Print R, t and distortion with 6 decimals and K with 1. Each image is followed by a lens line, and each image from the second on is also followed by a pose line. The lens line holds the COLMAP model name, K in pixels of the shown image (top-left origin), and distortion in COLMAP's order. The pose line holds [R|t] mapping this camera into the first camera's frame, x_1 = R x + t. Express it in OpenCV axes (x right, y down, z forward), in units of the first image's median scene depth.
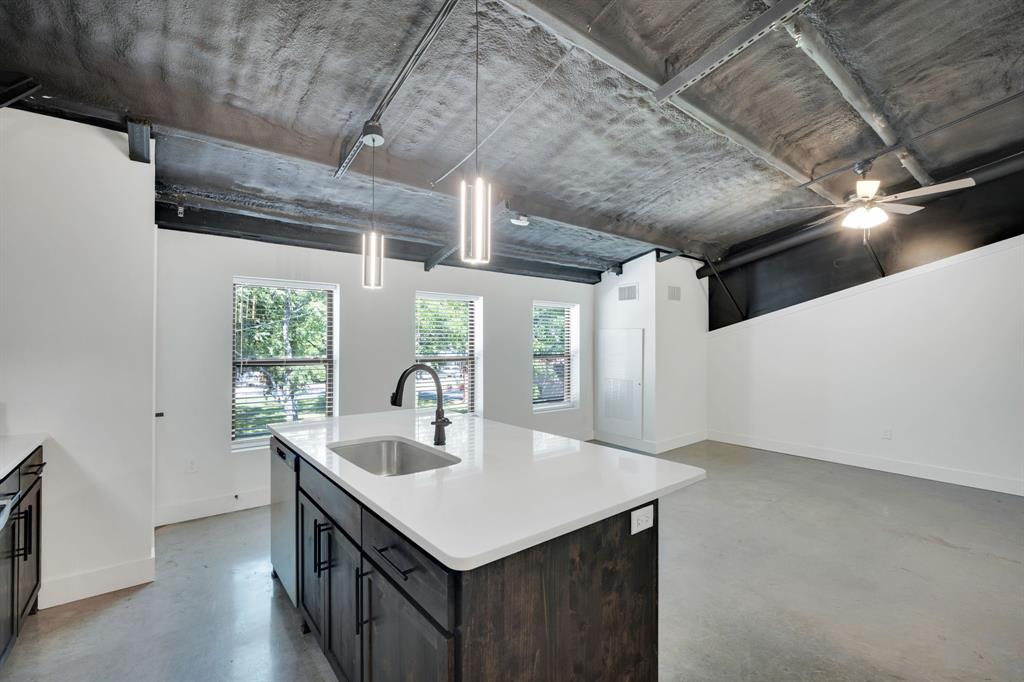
lens RADIAL K [[448.3, 0, 513.5], [0, 448.3, 344.0], [0, 0, 1]] dist [-0.000729, 0.000096]
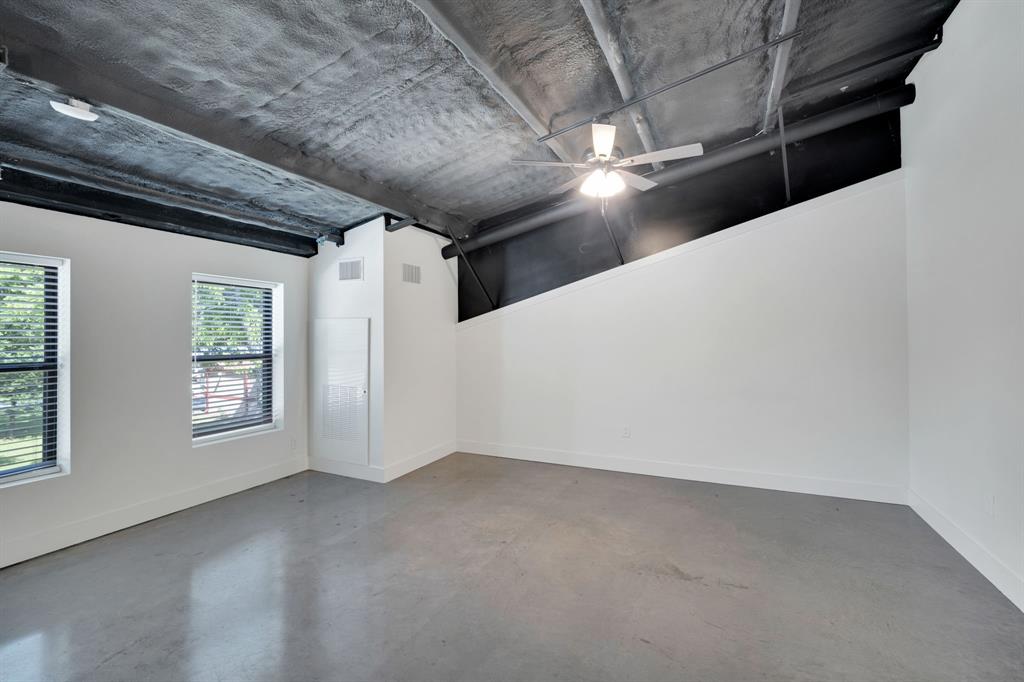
lens RADIAL K [[448.3, 0, 513.5], [0, 448.3, 344.0], [0, 0, 1]] dist [-0.000729, 0.000096]
pose [[0.902086, -0.014983, 0.431295, 0.216186], [0.008986, 0.999833, 0.015938, -0.000591], [-0.431462, -0.010502, 0.902070, 0.253525]]
